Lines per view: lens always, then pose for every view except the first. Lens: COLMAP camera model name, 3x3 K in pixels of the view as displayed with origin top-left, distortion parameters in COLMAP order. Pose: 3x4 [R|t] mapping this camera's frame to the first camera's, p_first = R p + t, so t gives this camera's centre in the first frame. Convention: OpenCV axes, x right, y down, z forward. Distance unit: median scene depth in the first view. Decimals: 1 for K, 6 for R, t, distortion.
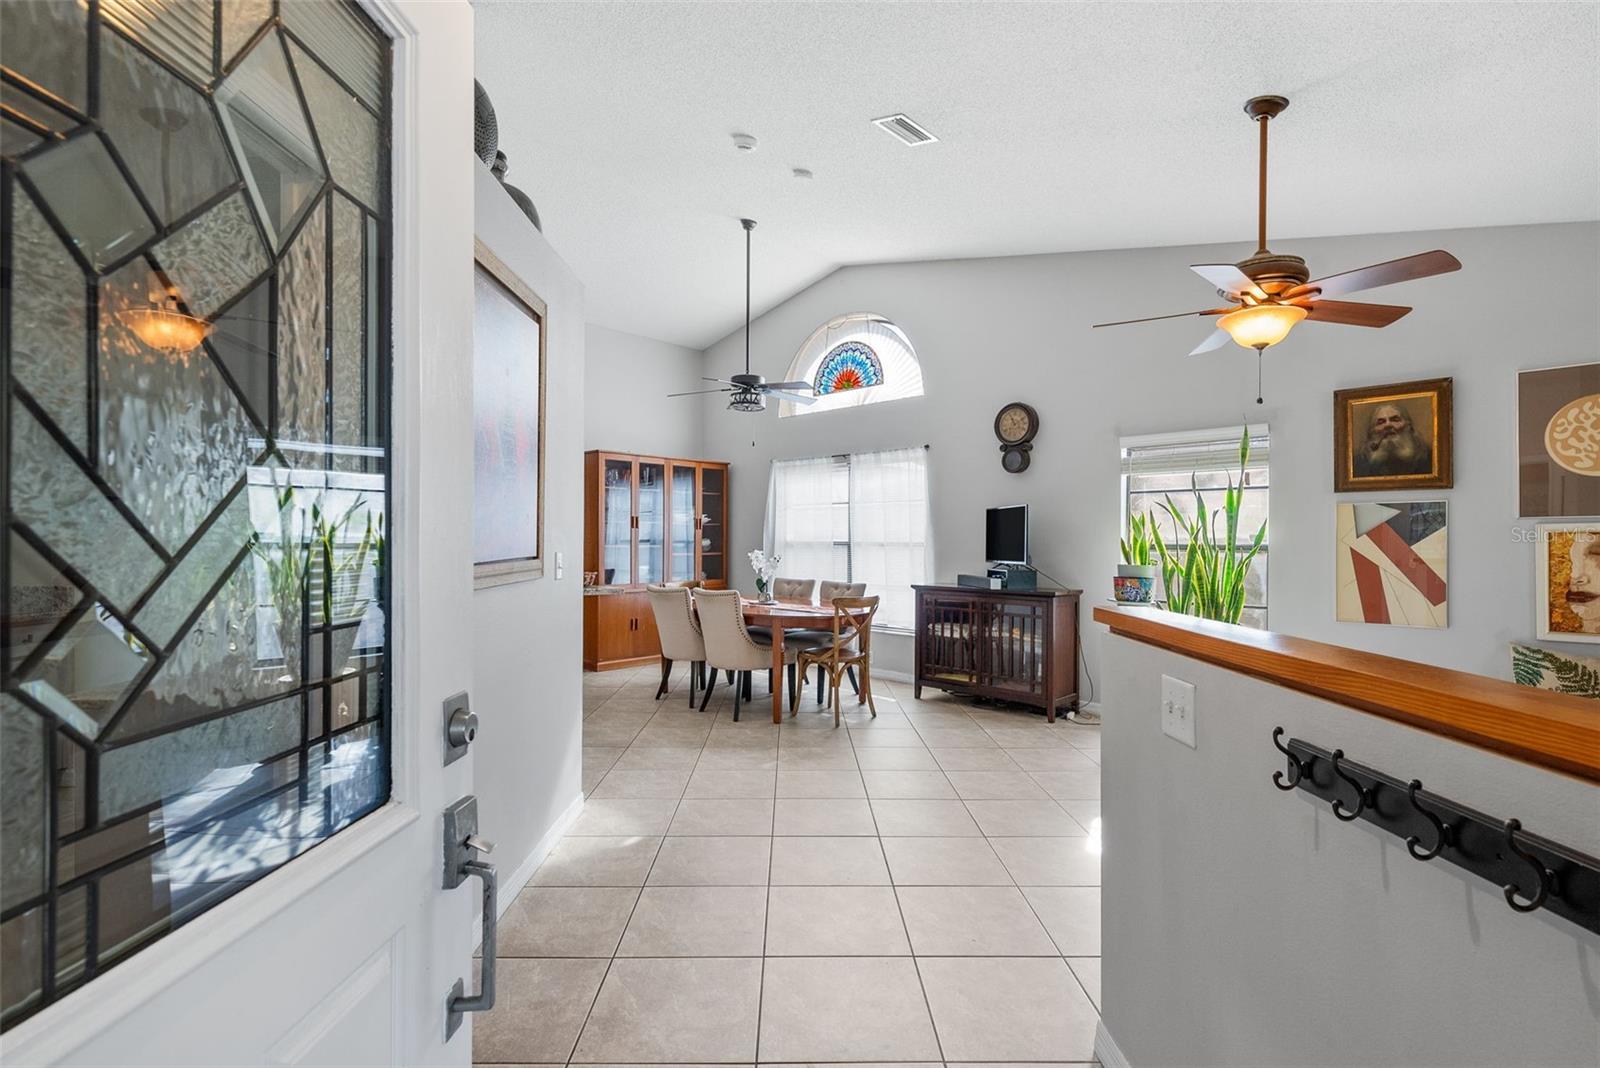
lens RADIAL K [[756.8, 0, 804.9], [0, 756.8, 522.8], [0, 0, 1]] dist [-0.000563, -0.000177]
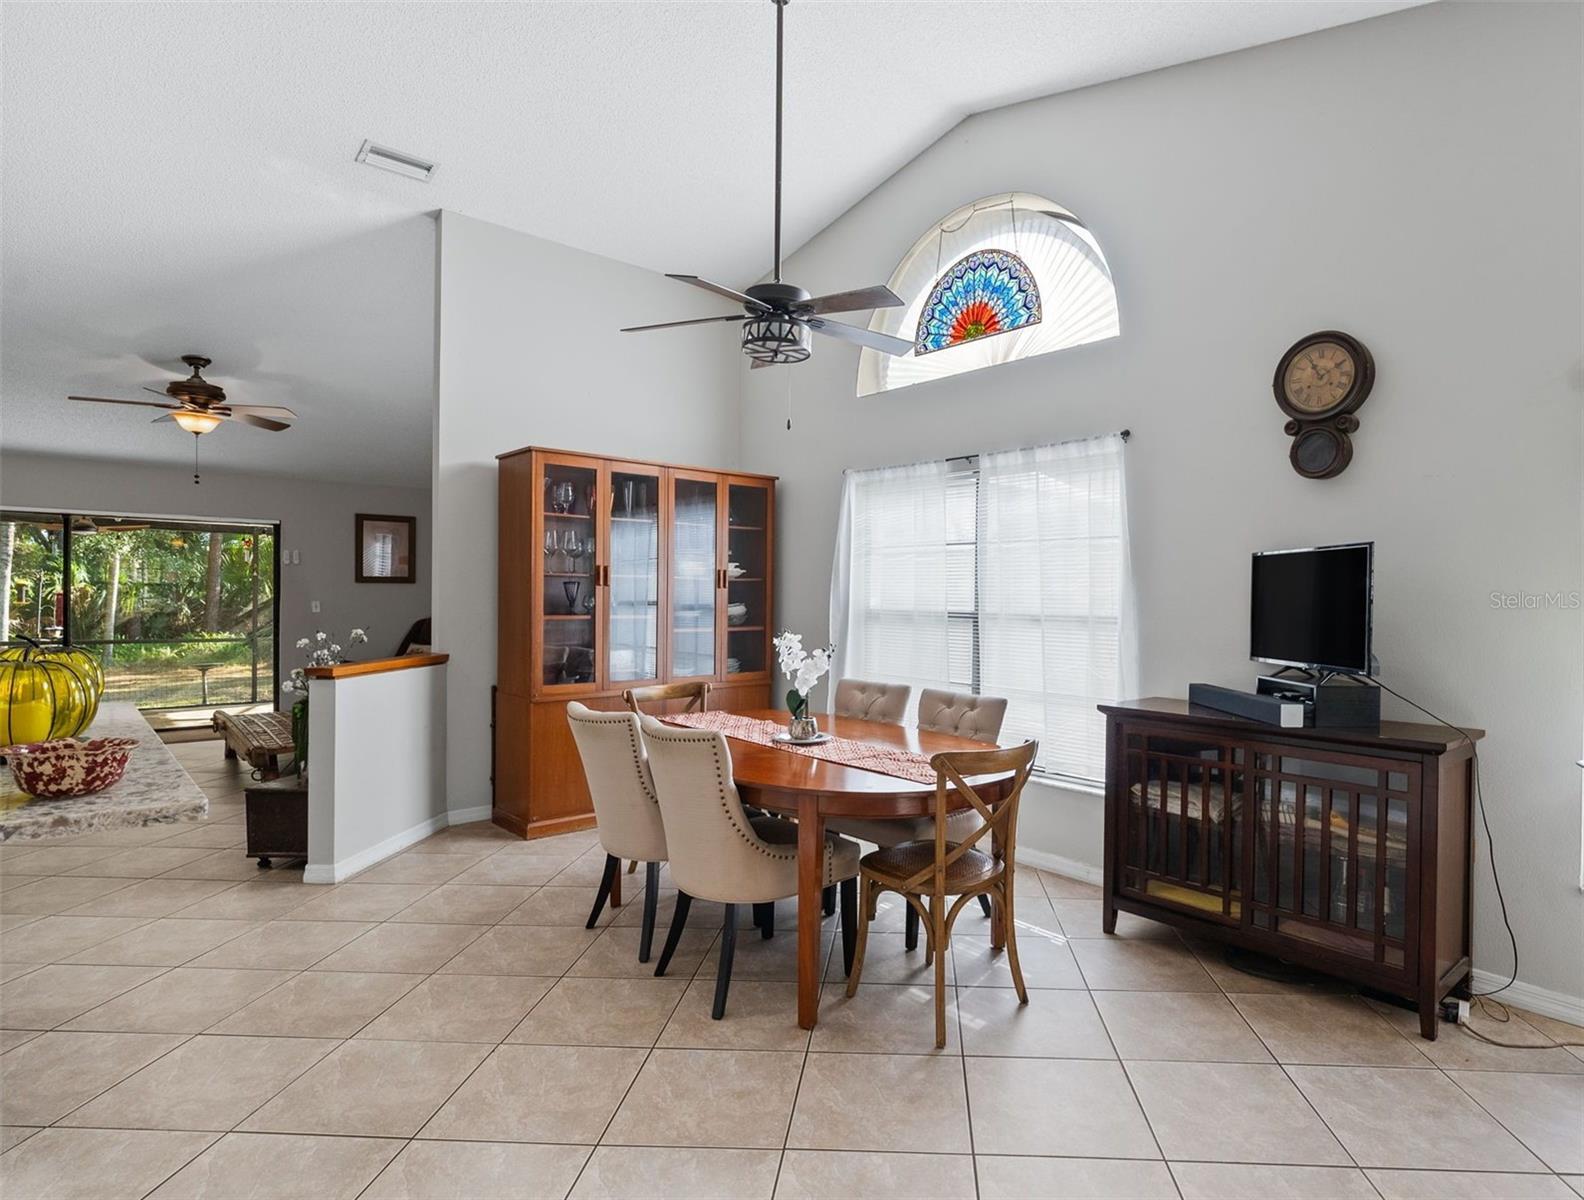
lens RADIAL K [[882.6, 0, 889.8], [0, 882.6, 598.8], [0, 0, 1]] dist [0.000056, 0.000453]
pose [[0.998925, 0.006123, -0.045955, 0.028326], [-0.004905, 0.999635, 0.026584, -0.002467], [0.046101, -0.026330, 0.998590, 0.396956]]
